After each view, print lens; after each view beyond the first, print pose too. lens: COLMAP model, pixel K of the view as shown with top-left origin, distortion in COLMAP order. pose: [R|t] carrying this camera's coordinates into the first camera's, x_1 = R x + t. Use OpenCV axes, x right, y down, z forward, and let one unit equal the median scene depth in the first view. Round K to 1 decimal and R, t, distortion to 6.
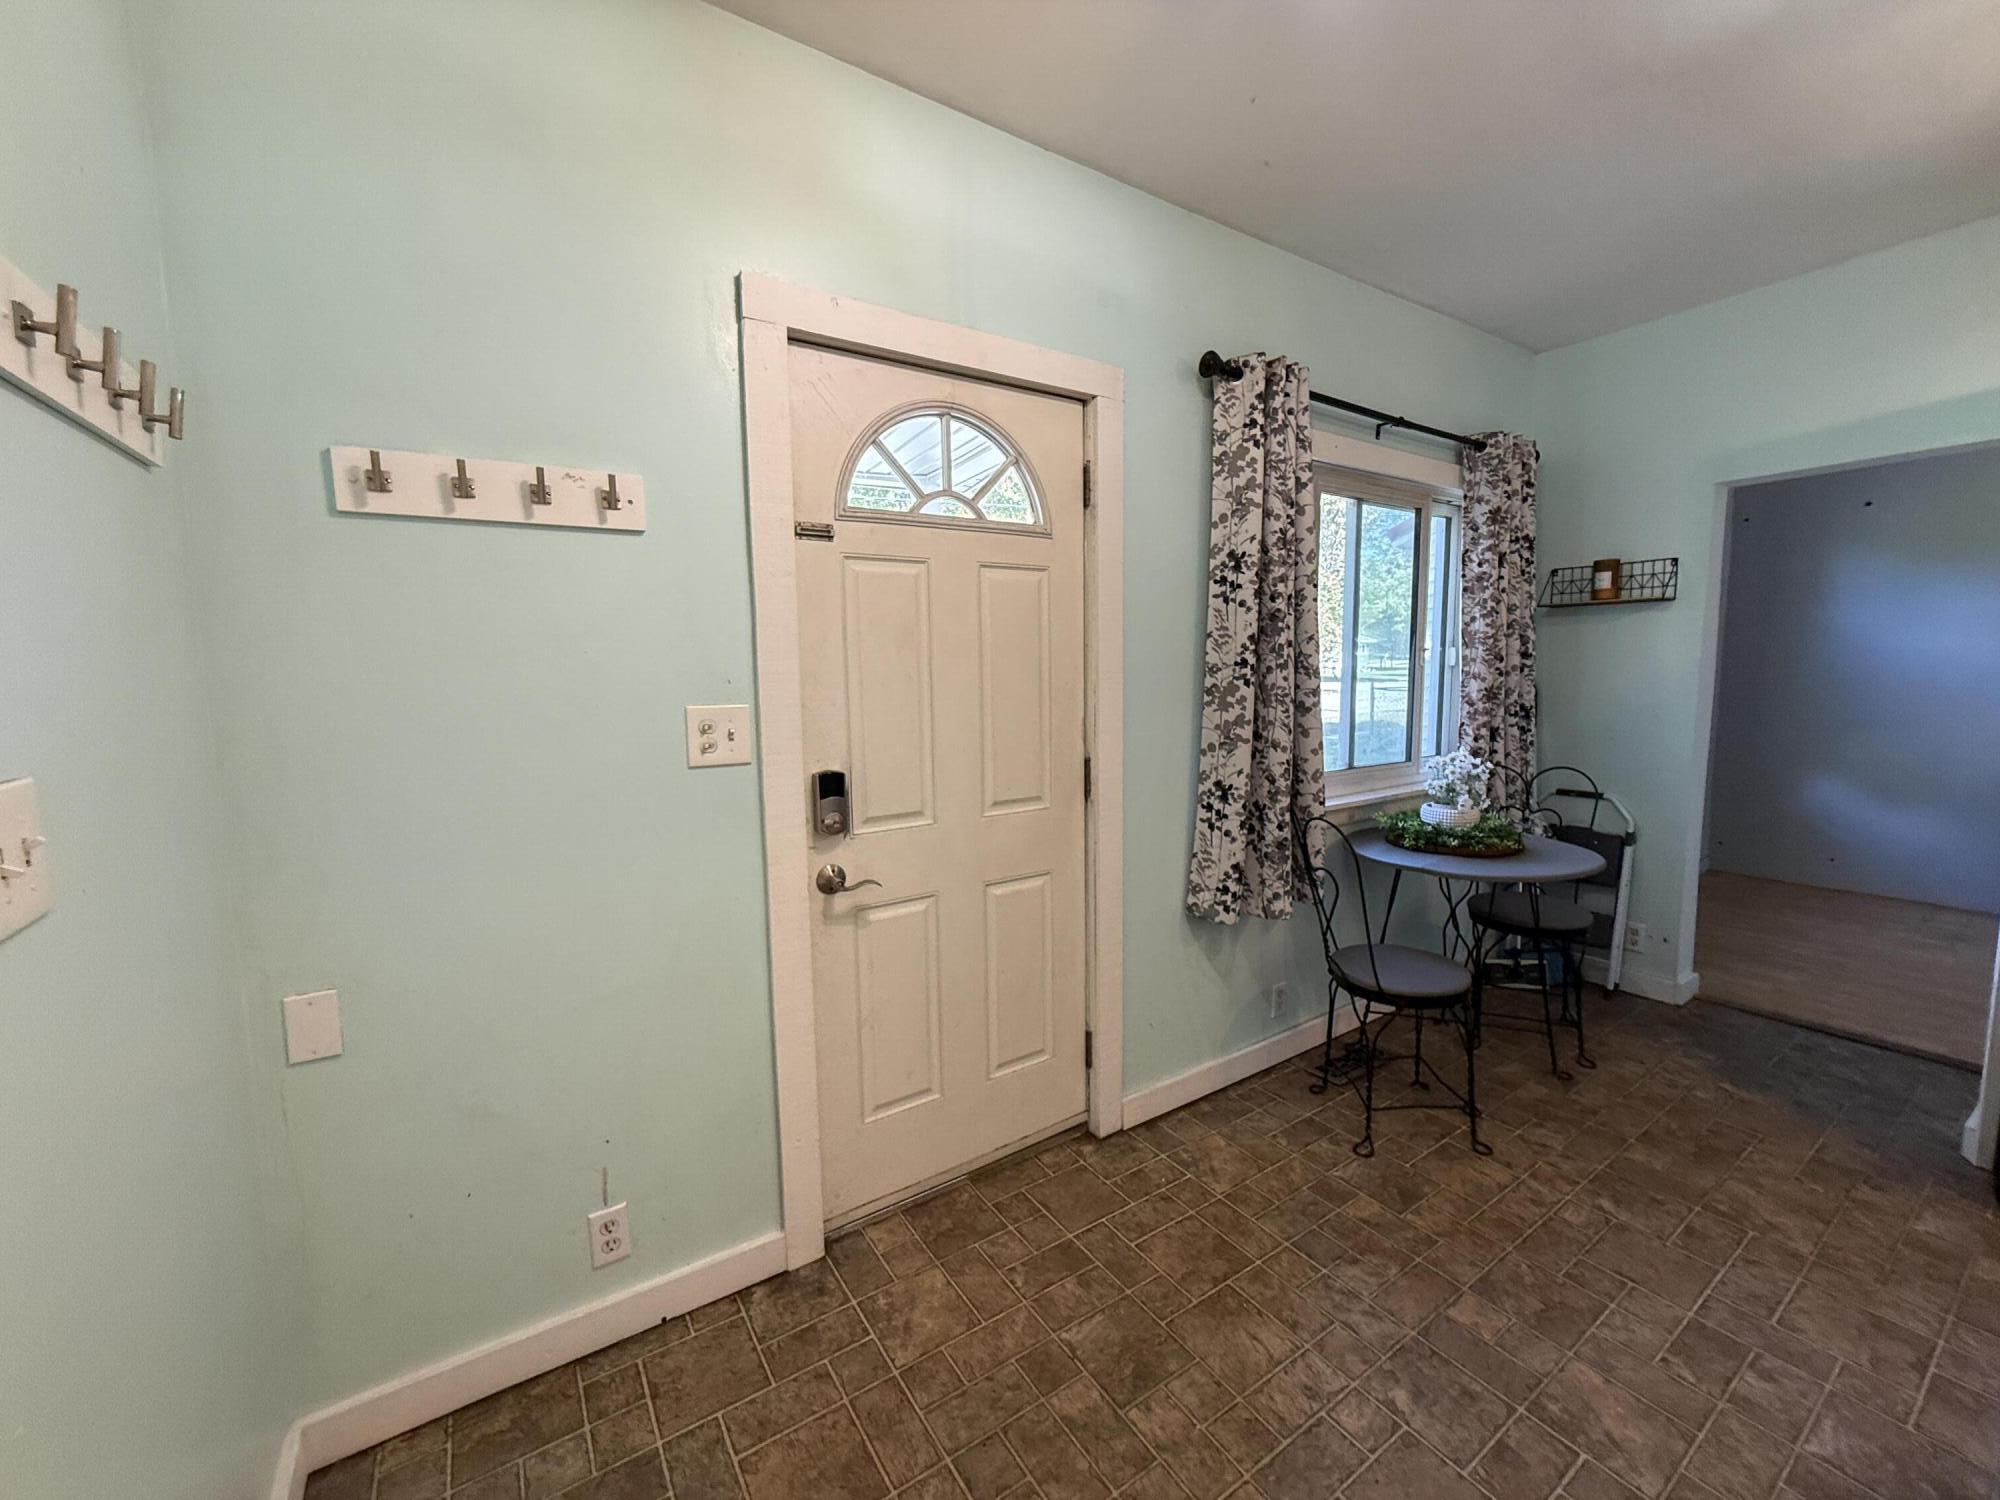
lens RADIAL K [[798.6, 0, 1011.0], [0, 798.6, 750.8], [0, 0, 1]] dist [-0.000928, 0.000388]
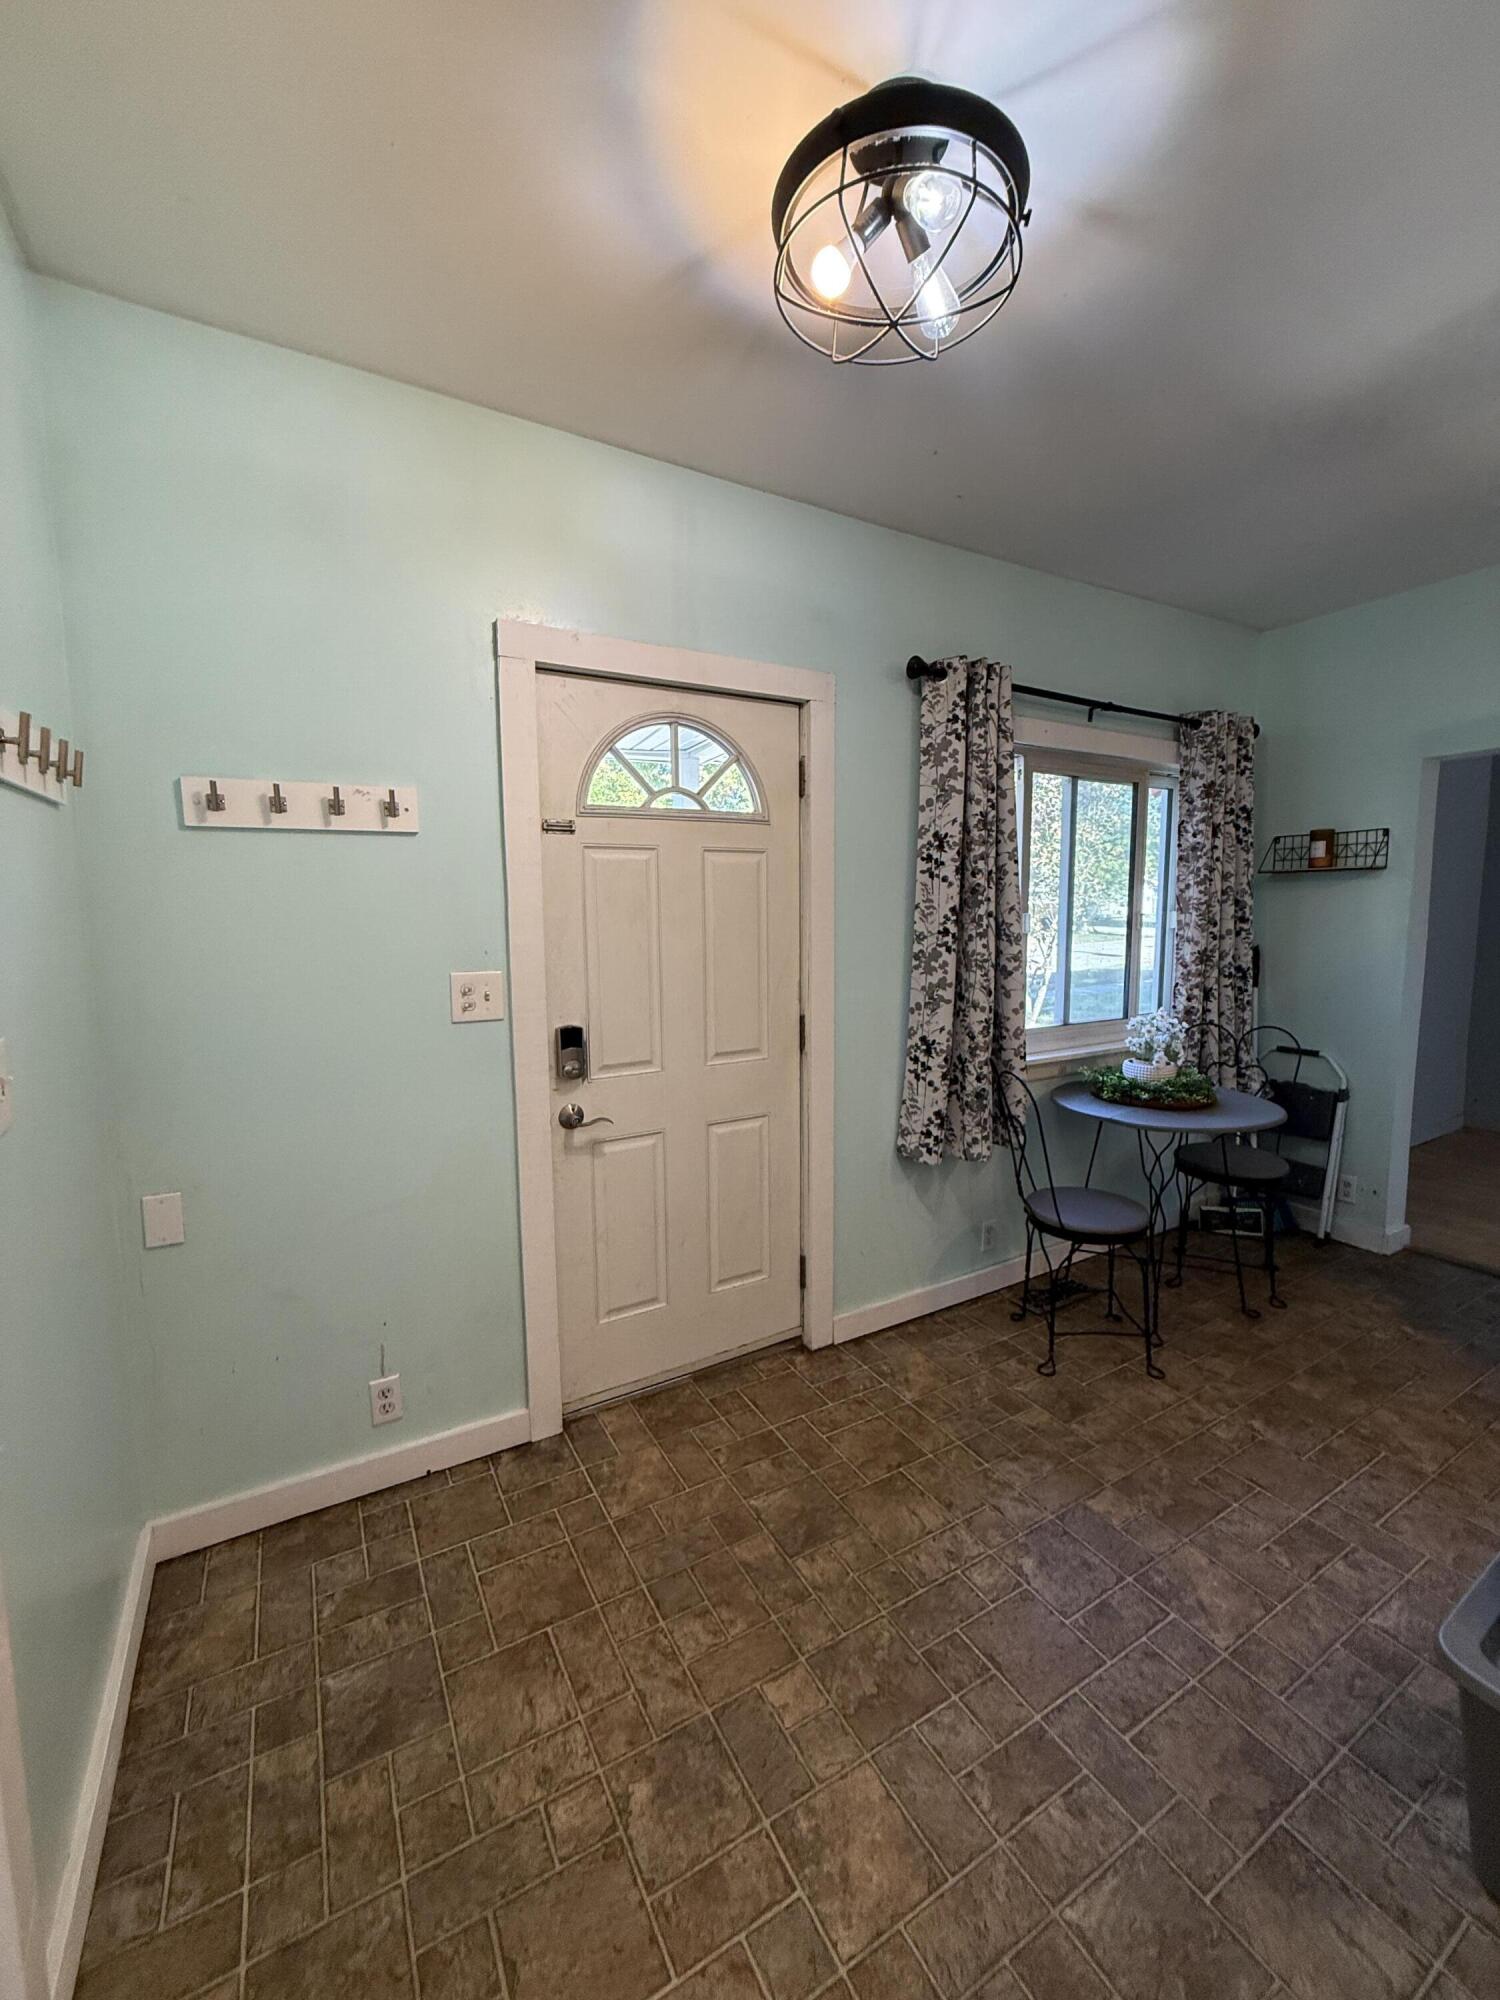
lens RADIAL K [[798.6, 0, 753.5], [0, 798.6, 994.2], [0, 0, 1]] dist [-0.000928, 0.000388]
pose [[0.997673, 0.011587, -0.067193, 0.119742], [-0.011478, 0.999932, 0.002000, -0.026489], [0.067212, -0.001224, 0.997738, -0.164963]]
